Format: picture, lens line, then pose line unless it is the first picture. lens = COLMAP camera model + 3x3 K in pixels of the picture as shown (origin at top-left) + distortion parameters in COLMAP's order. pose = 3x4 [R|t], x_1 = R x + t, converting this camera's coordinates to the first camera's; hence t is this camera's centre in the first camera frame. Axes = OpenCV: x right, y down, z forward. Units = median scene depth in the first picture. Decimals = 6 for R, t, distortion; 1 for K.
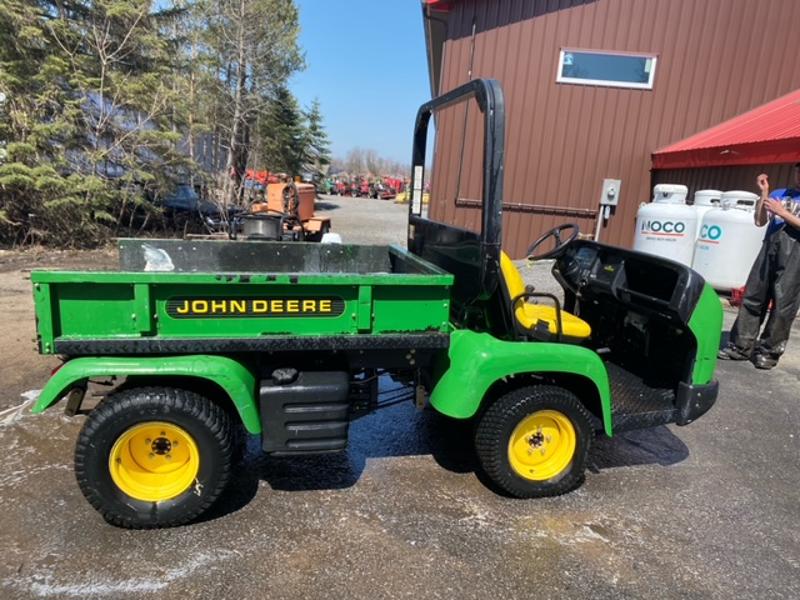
lens RADIAL K [[610.9, 0, 400.0], [0, 610.9, 300.0], [0, 0, 1]] dist [0.047942, -0.048998]
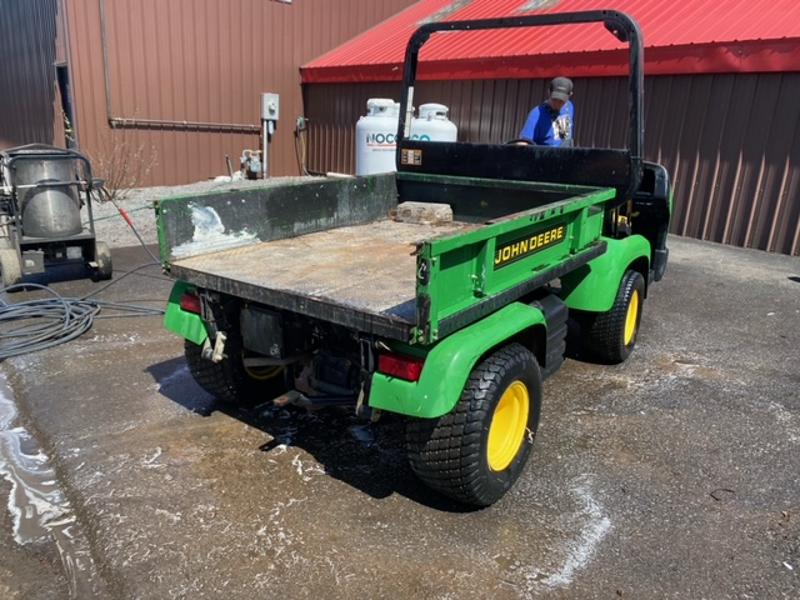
lens RADIAL K [[610.9, 0, 400.0], [0, 610.9, 300.0], [0, 0, 1]] dist [0.047942, -0.048998]
pose [[0.733061, -0.229093, 0.640420, -0.709397], [0.140855, 0.972290, 0.186580, -0.078110], [-0.665418, -0.046568, 0.745017, 0.284620]]
